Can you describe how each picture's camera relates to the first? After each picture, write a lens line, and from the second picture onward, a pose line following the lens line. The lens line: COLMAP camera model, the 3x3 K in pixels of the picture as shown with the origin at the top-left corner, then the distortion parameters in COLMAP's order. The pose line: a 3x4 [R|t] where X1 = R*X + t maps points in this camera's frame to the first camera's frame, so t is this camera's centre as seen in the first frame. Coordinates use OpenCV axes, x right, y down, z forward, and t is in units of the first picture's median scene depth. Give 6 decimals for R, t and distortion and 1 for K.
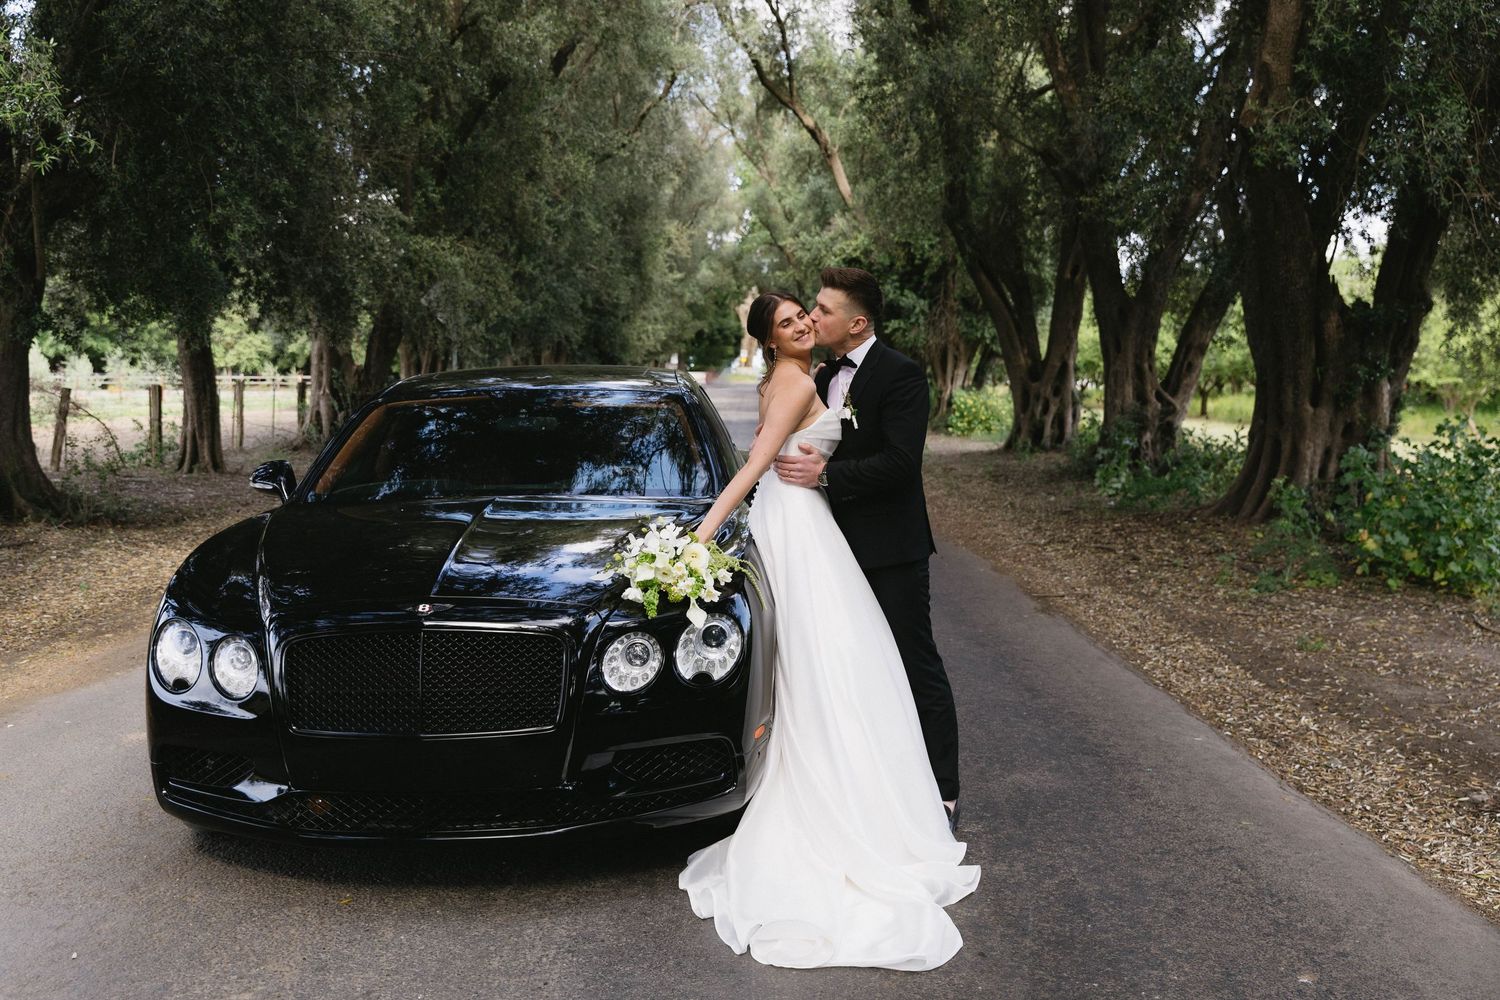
lens RADIAL K [[1485.5, 0, 698.7], [0, 1485.5, 502.1], [0, 0, 1]] dist [0.006756, 0.001218]
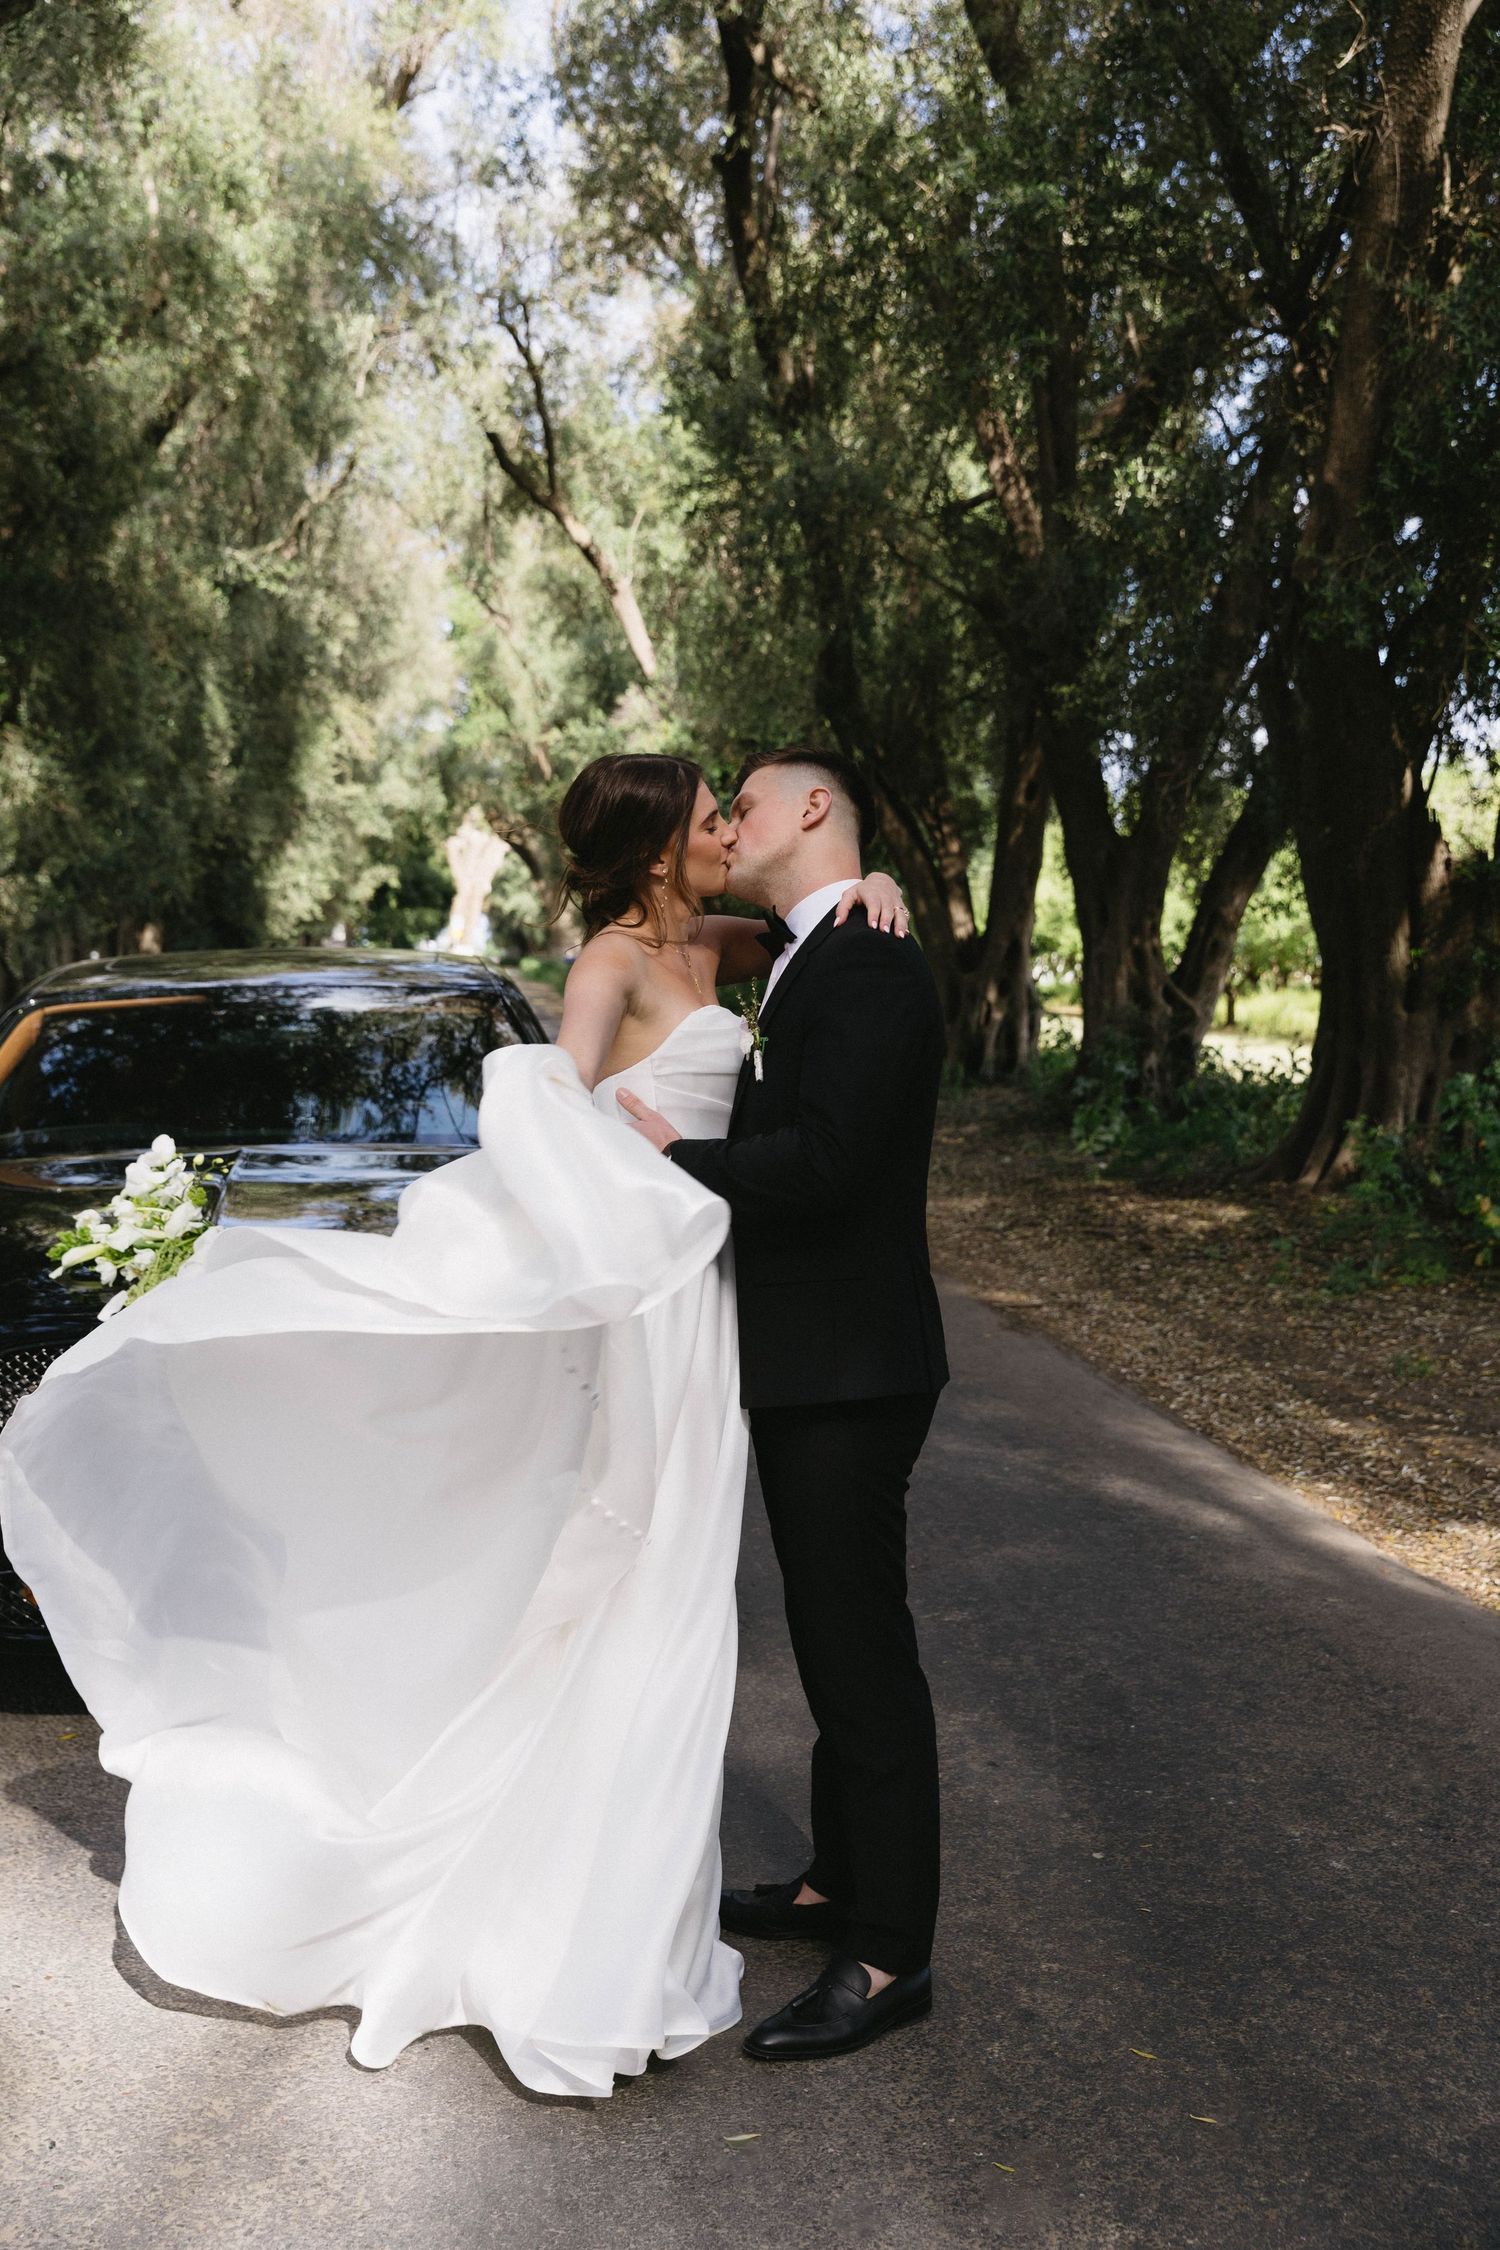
lens RADIAL K [[2581.7, 0, 679.8], [0, 2581.7, 1132.6], [0, 0, 1]] dist [-0.000844, -0.008124]
pose [[0.992944, -0.008609, 0.118273, -0.018394], [0.010780, 0.999785, -0.017723, 0.002904], [-0.118094, 0.018873, 0.992823, -0.040744]]
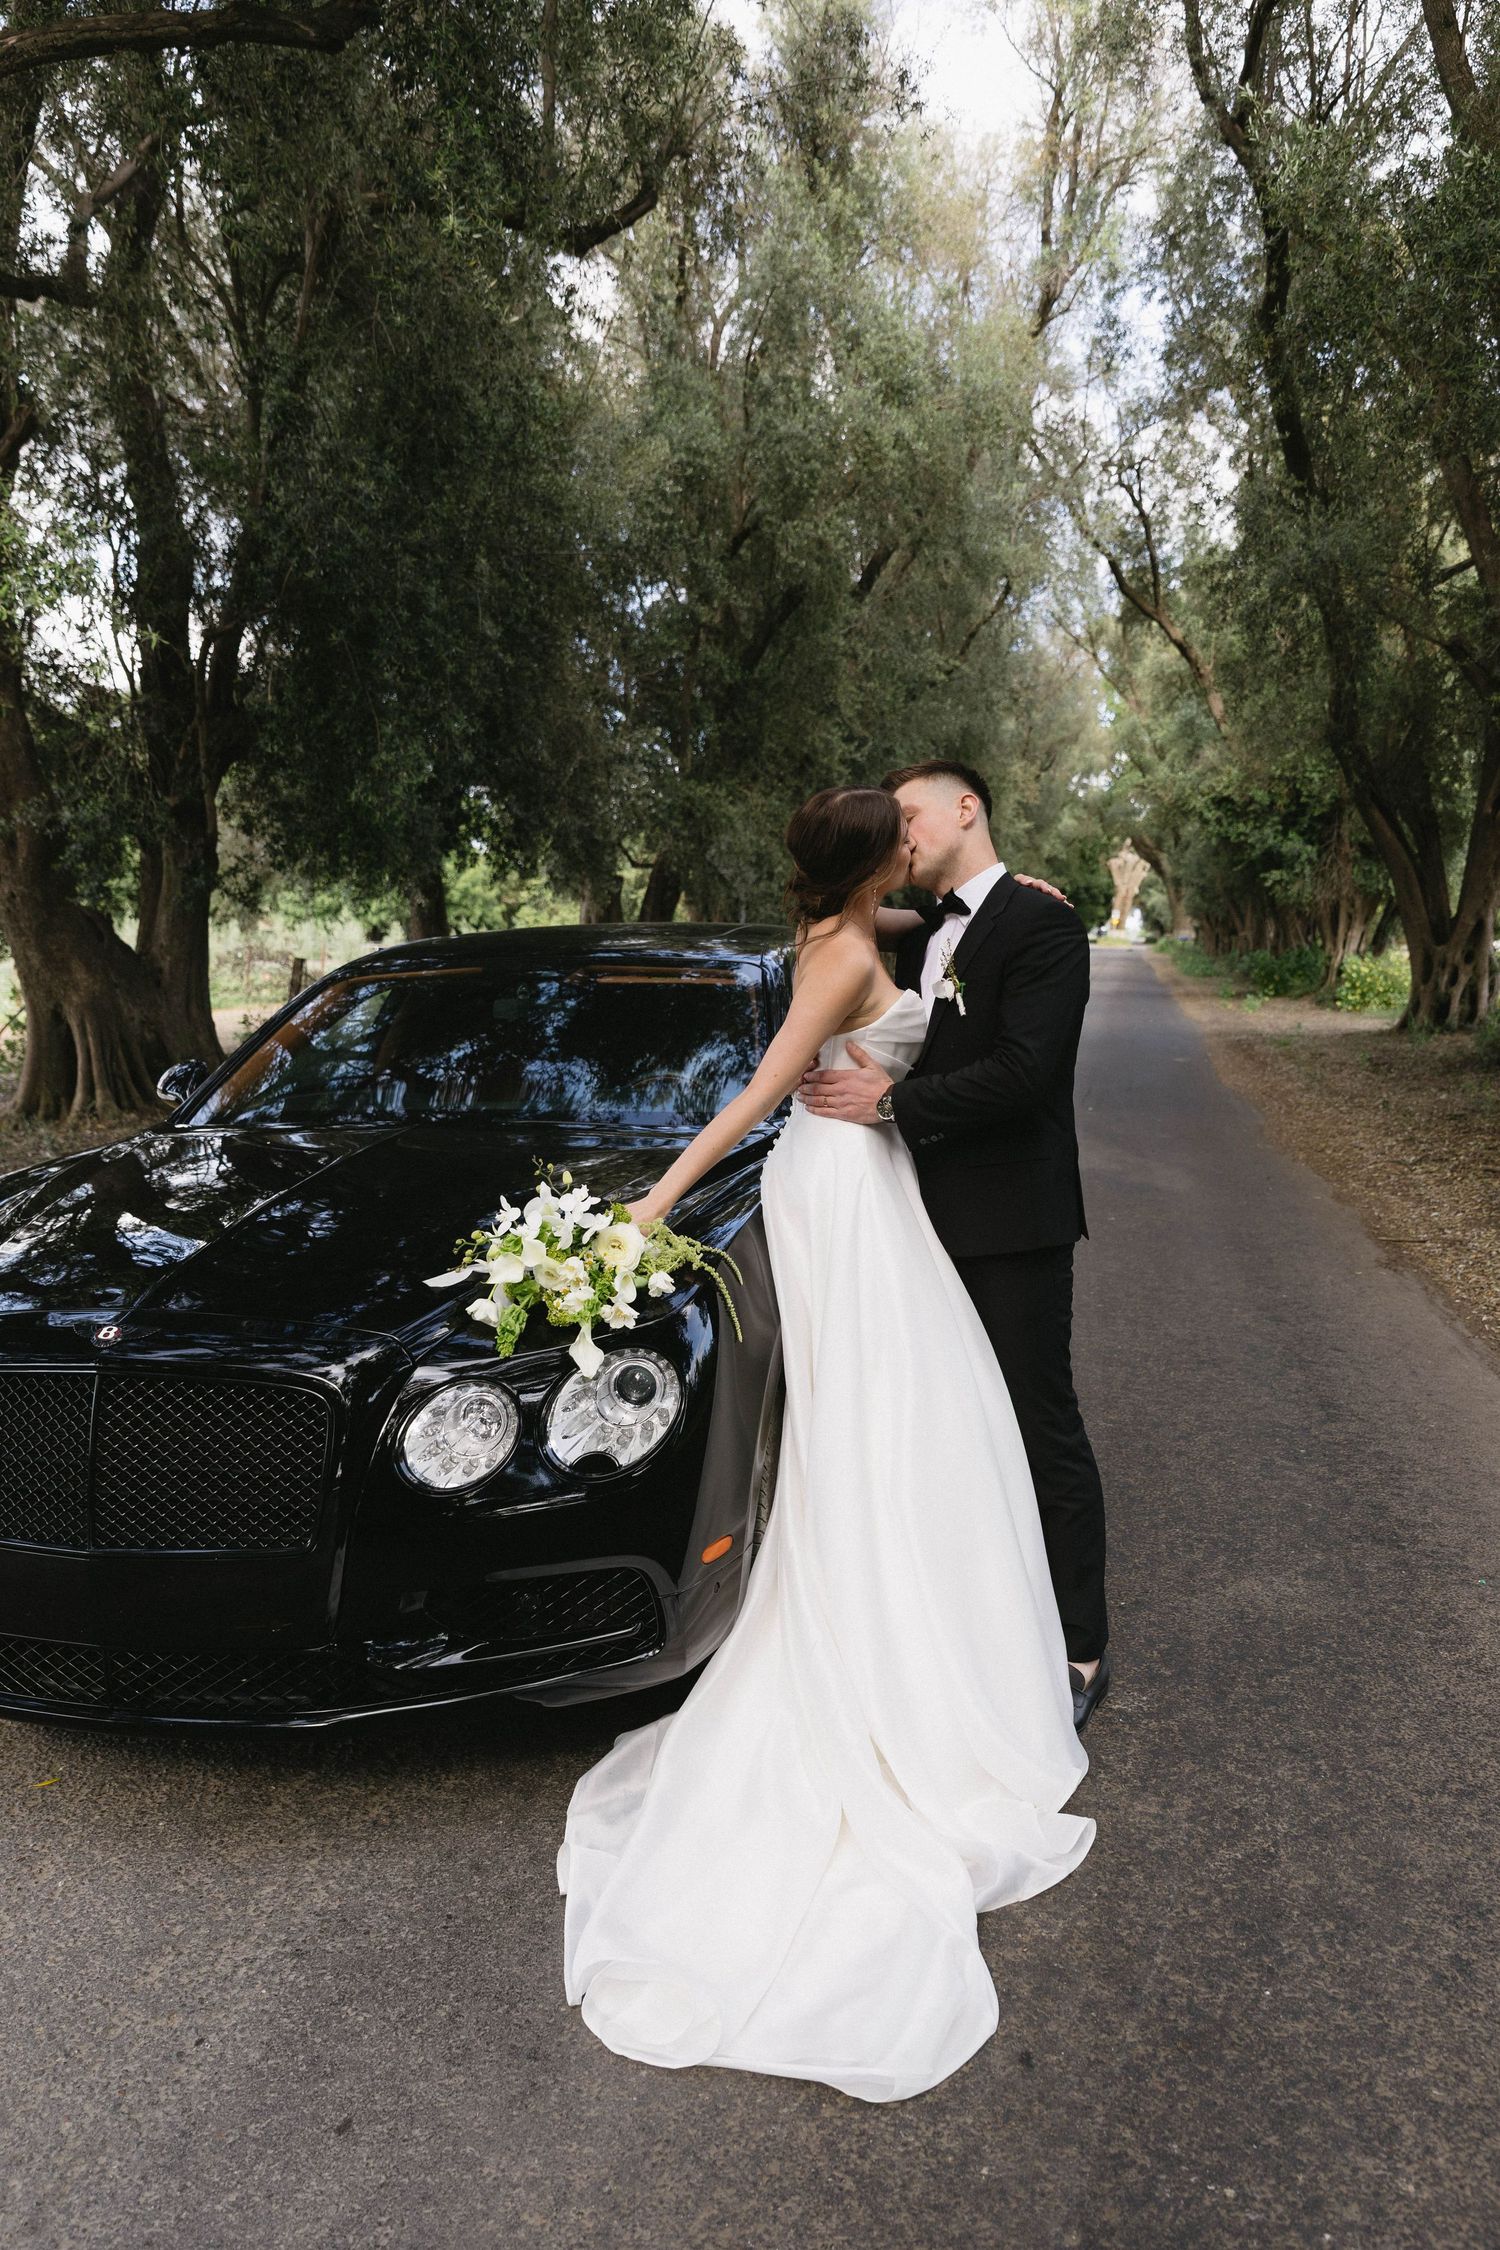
lens RADIAL K [[1607.6, 0, 750.8], [0, 1607.6, 1165.4], [0, 0, 1]] dist [0.003576, -0.003730]
pose [[0.980778, 0.021547, -0.193932, 0.033957], [-0.011123, 0.998442, 0.054681, -0.005903], [0.194808, -0.051473, 0.979490, 0.077301]]
